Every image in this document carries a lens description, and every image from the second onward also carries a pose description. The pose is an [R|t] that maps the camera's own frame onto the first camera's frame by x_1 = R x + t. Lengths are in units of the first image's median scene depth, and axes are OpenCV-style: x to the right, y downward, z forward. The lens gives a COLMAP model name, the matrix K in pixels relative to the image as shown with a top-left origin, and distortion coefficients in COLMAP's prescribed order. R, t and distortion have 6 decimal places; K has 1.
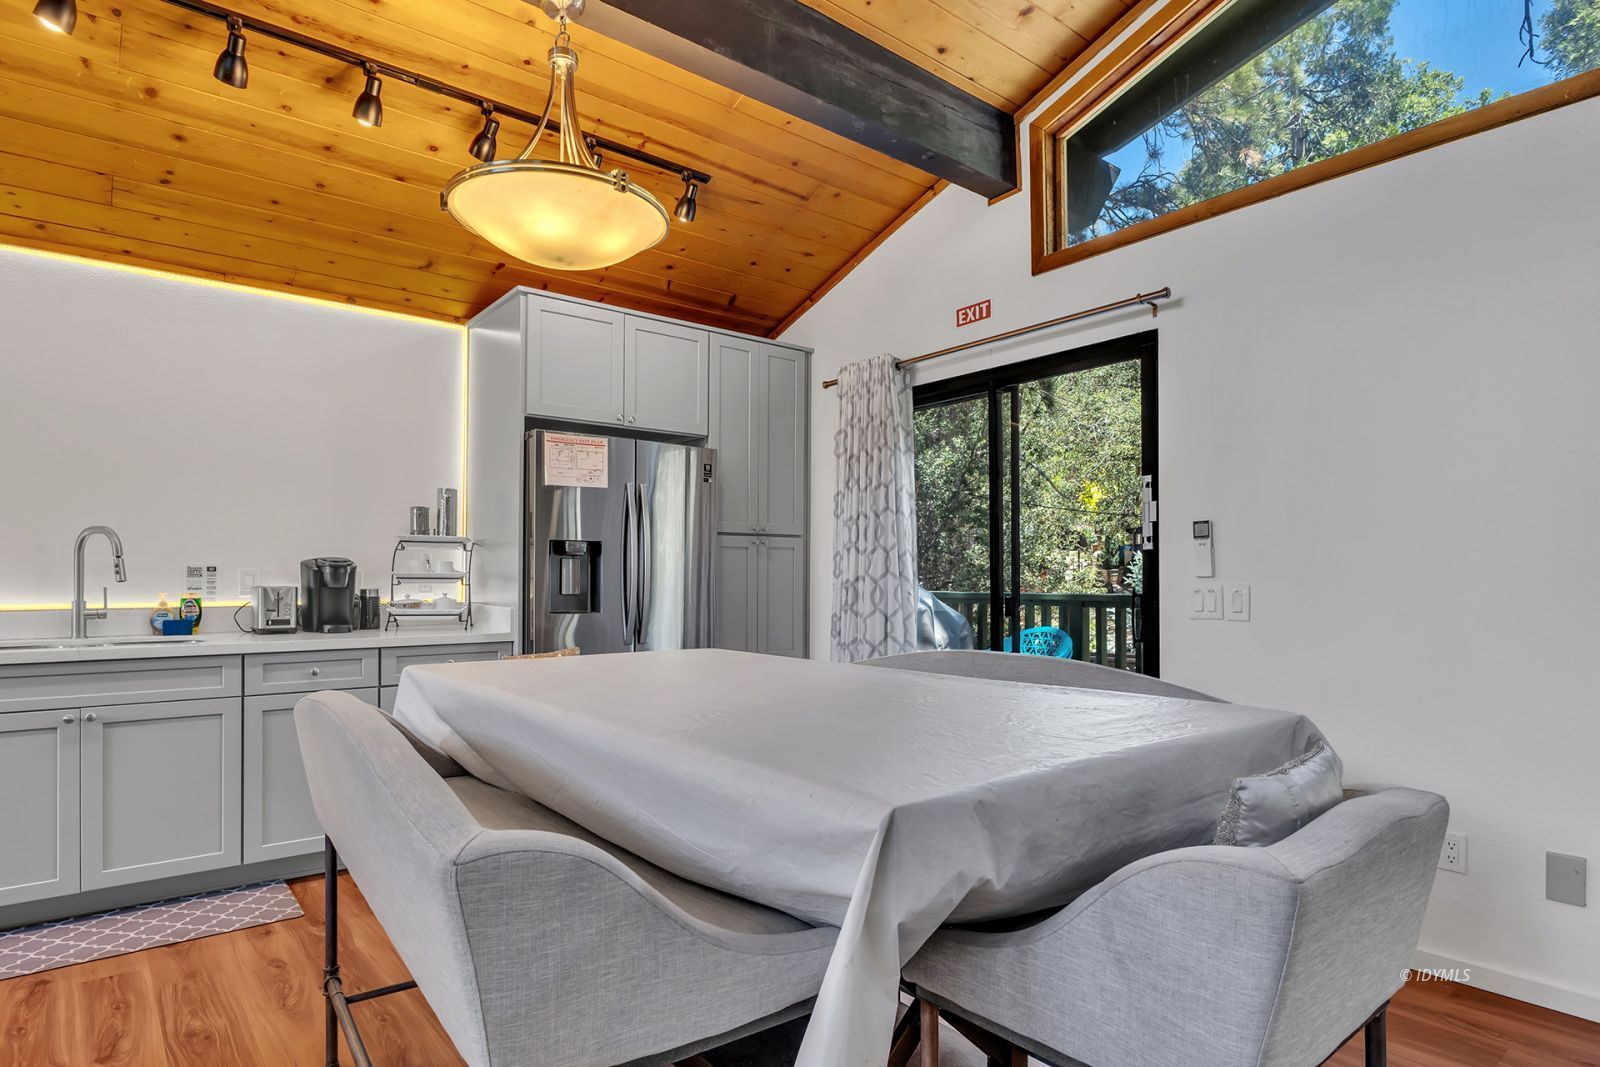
lens RADIAL K [[869.1, 0, 802.0], [0, 869.1, 570.2], [0, 0, 1]] dist [-0.016027, -0.000862]
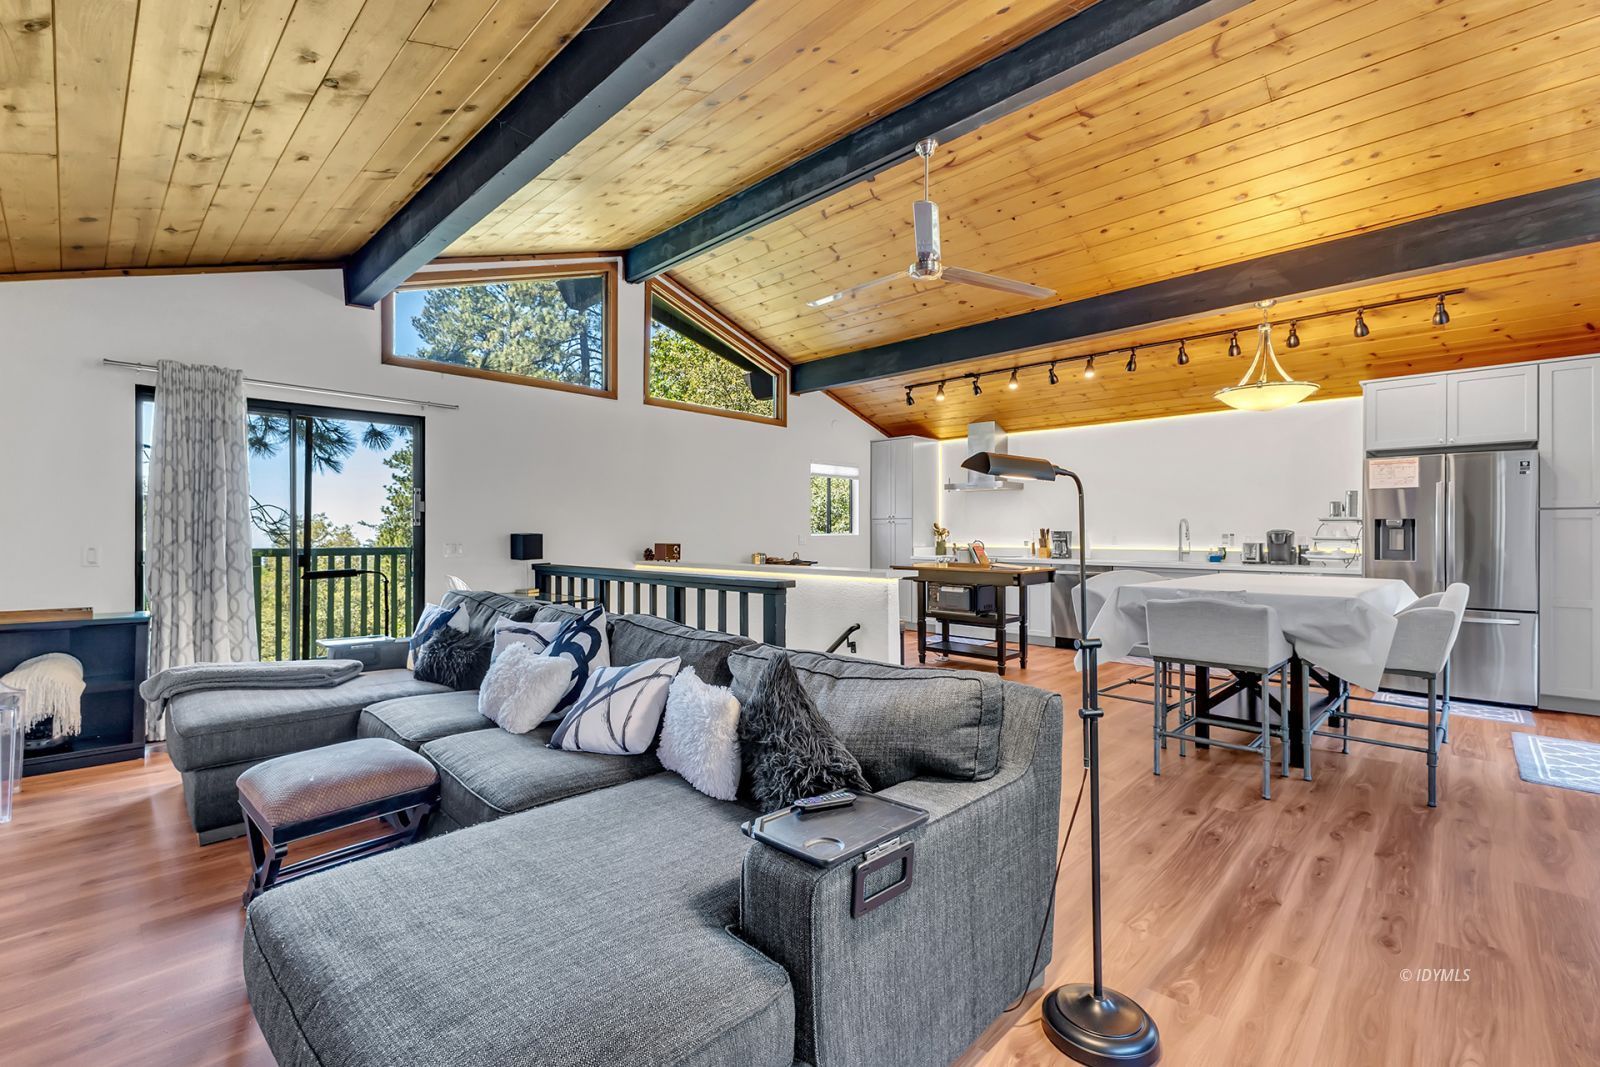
lens RADIAL K [[695.2, 0, 795.5], [0, 695.2, 537.4], [0, 0, 1]] dist [0.013940, -0.000240]
pose [[0.102500, 0.003232, -0.994728, 1.050162], [0.002779, 0.999990, 0.003535, -0.004700], [0.994729, -0.003127, 0.102490, -0.356340]]
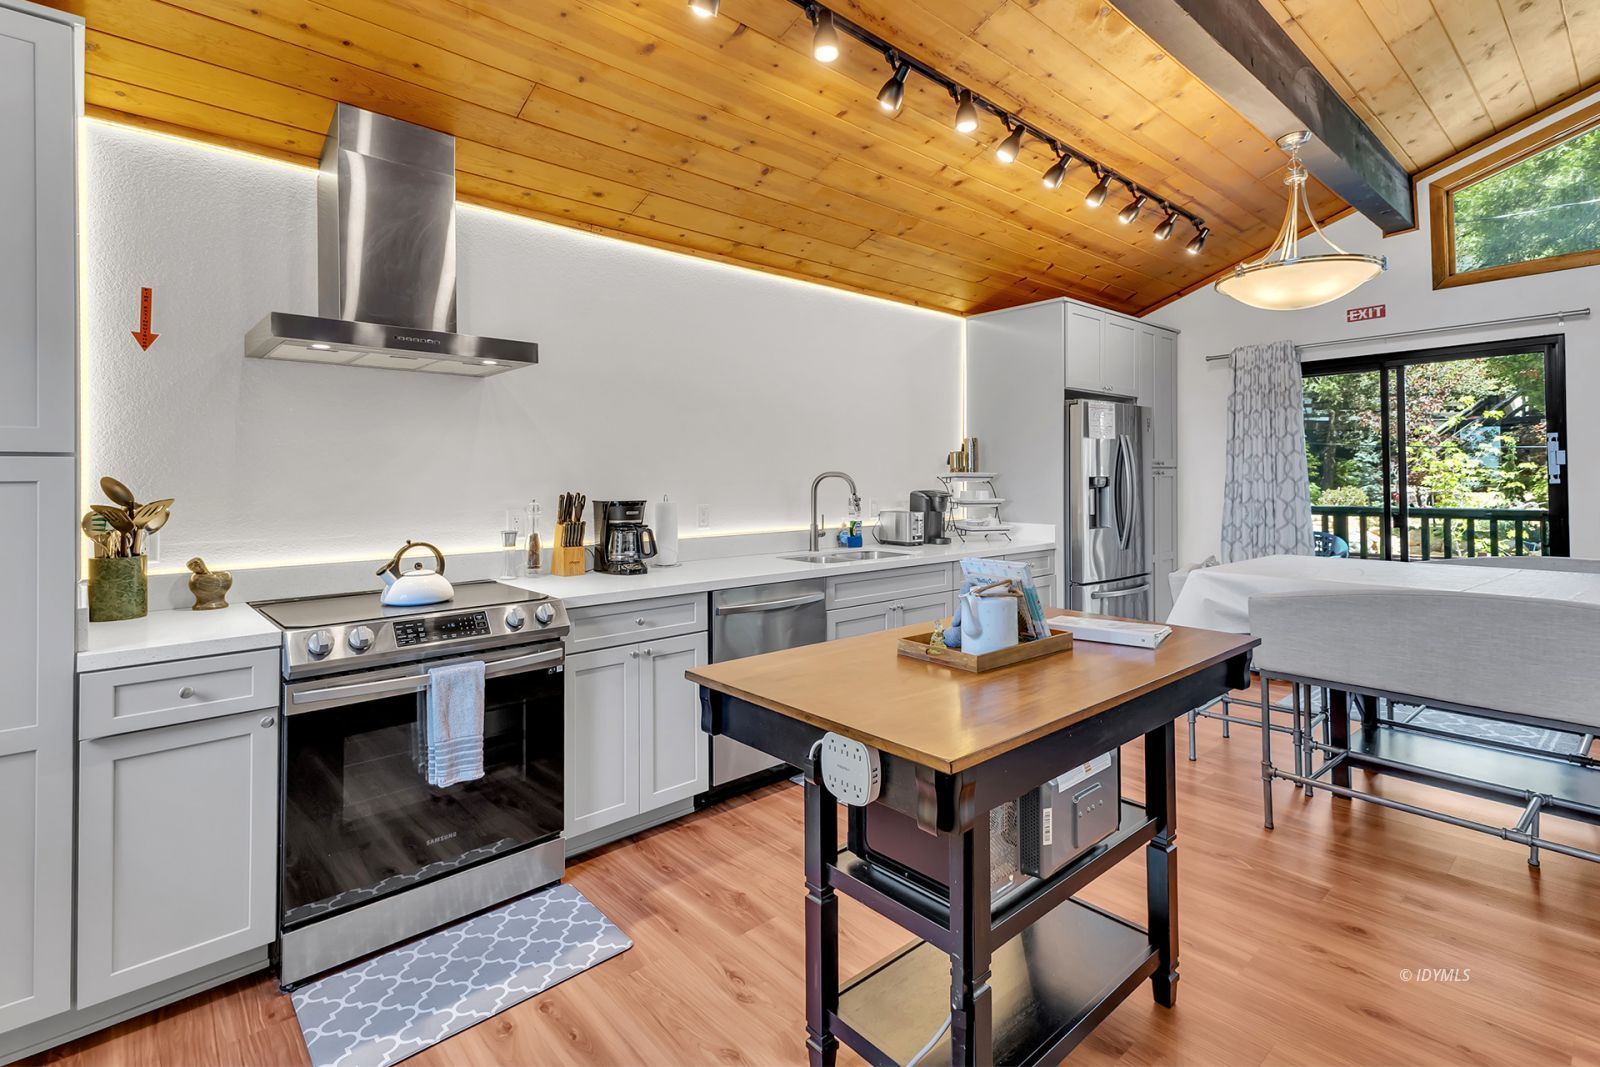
lens RADIAL K [[765.6, 0, 805.5], [0, 765.6, 477.5], [0, 0, 1]] dist [0.021352, 0.000295]
pose [[0.999284, -0.007265, 0.037130, -0.808639], [0.007093, 0.999963, 0.004765, -0.043200], [-0.037164, -0.004499, 0.999299, -0.244421]]
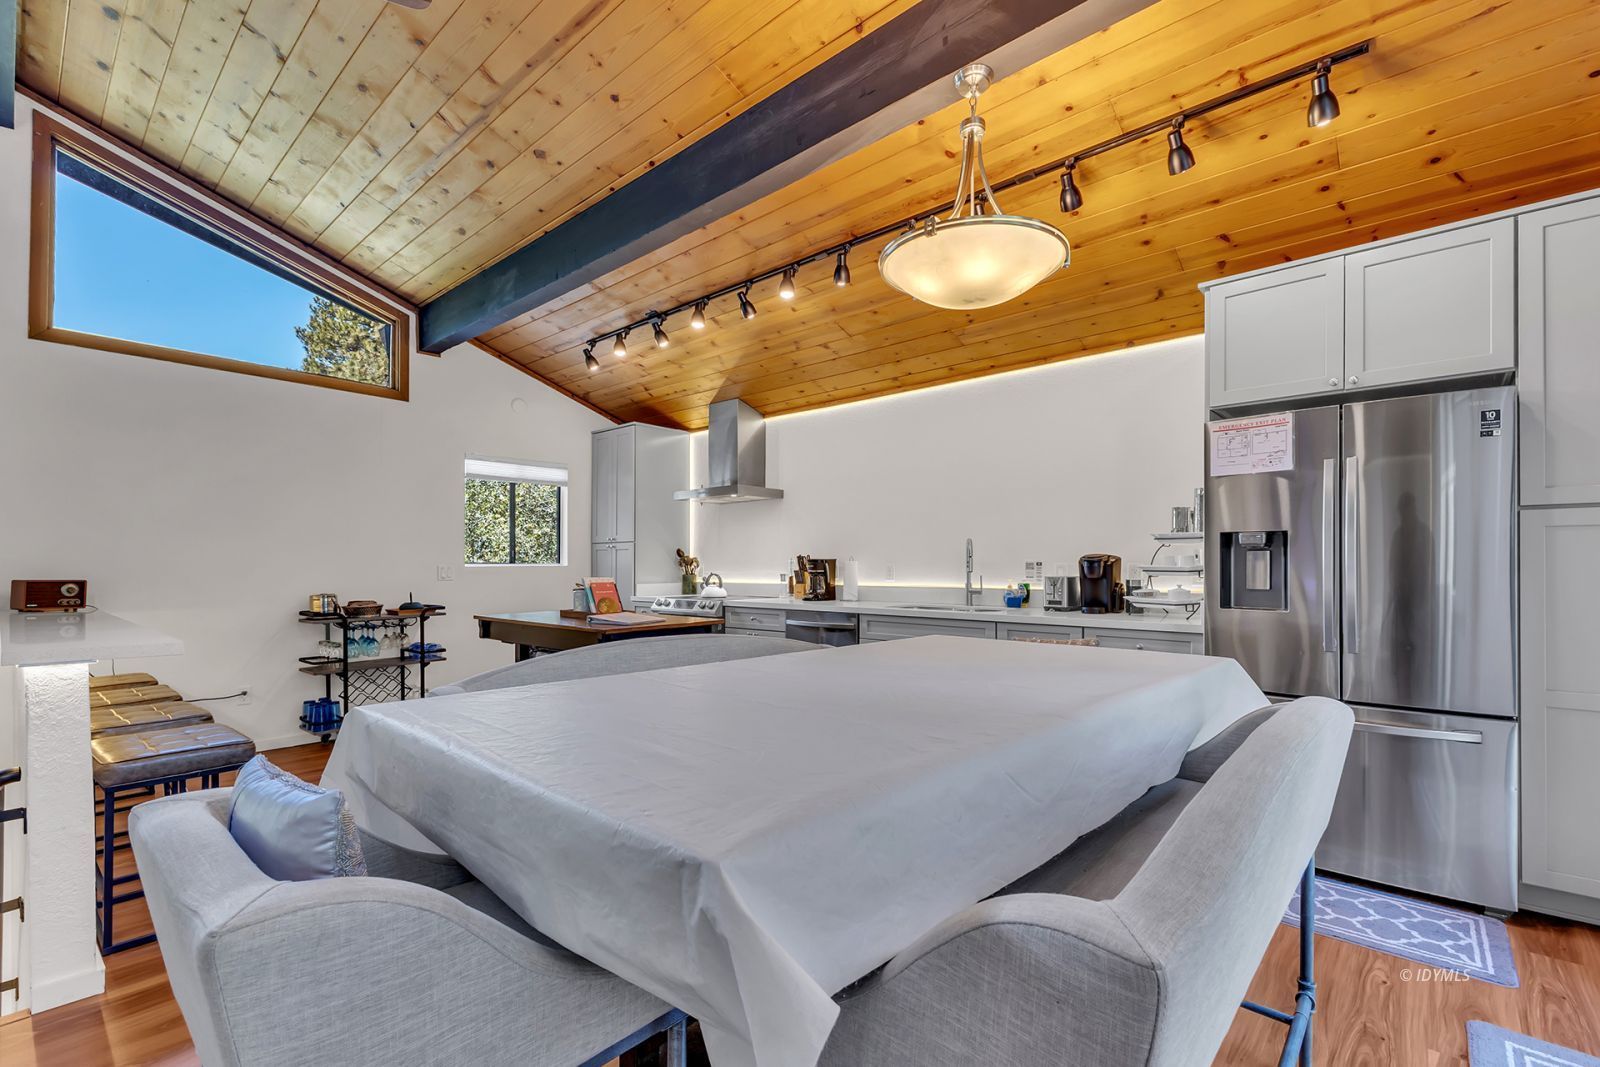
lens RADIAL K [[706.3, 0, 793.6], [0, 706.3, 564.4], [0, 0, 1]] dist [0.016919, 0.000020]
pose [[0.144955, -0.004590, -0.989428, 0.434328], [0.005074, 0.999980, -0.003895, 0.001973], [0.989425, -0.004456, 0.144976, 0.409448]]
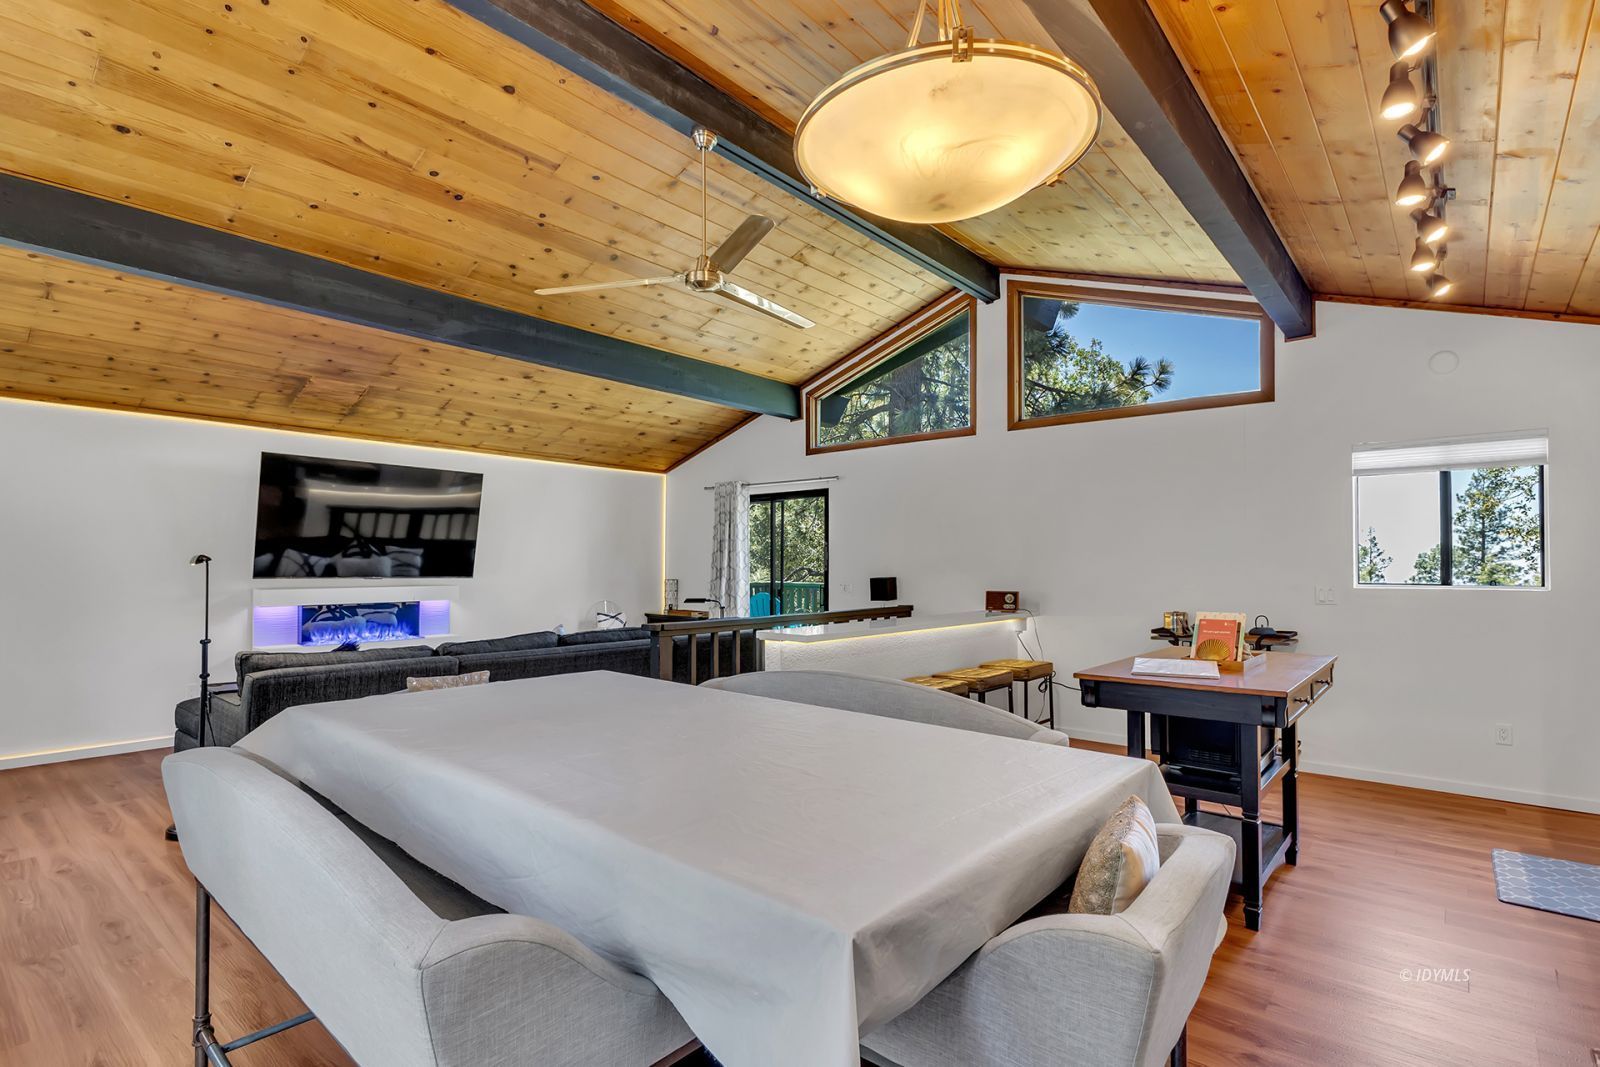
lens RADIAL K [[771.6, 0, 794.7], [0, 771.6, 557.1], [0, 0, 1]] dist [0.011210, -0.000738]
pose [[-0.986665, -0.006537, -0.162632, -0.024561], [-0.004521, 0.999908, -0.012764, -0.035235], [0.162701, -0.011859, -0.986604, 1.080046]]
